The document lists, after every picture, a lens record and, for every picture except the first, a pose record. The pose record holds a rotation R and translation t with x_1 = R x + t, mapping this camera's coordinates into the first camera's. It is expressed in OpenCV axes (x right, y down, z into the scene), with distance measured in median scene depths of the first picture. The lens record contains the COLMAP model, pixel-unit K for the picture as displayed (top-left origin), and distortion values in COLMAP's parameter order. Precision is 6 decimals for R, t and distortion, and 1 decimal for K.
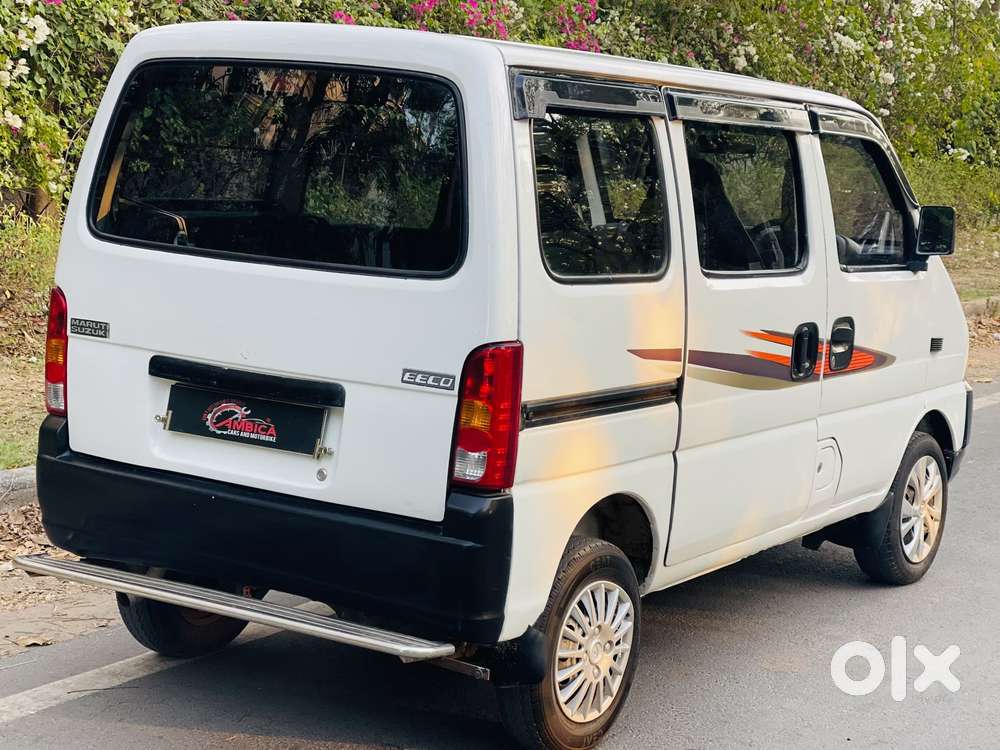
lens RADIAL K [[1856.7, 0, 515.6], [0, 1856.7, 362.8], [0, 0, 1]] dist [0.203782, 0.000000]
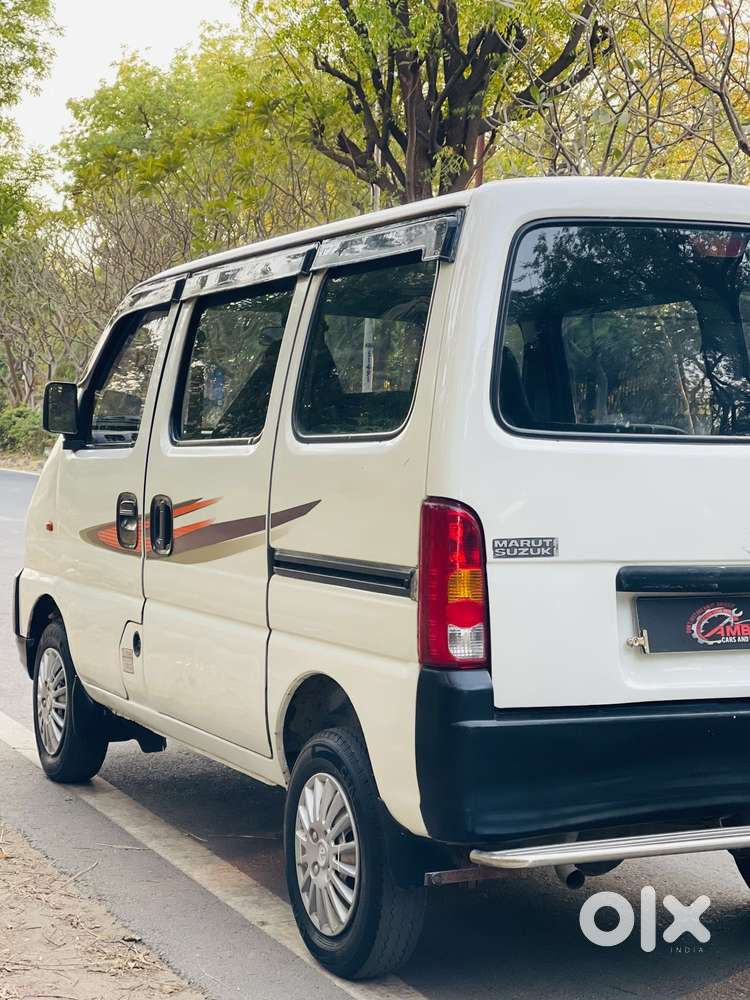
lens RADIAL K [[1856.7, 0, 361.7], [0, 1856.7, 472.2], [0, 0, 1]] dist [0.203782, 0.000000]
pose [[0.545864, -0.068056, 0.835106, -0.915727], [0.125536, 0.992088, -0.001207, -0.057661], [-0.828416, 0.105495, 0.550088, 0.608119]]
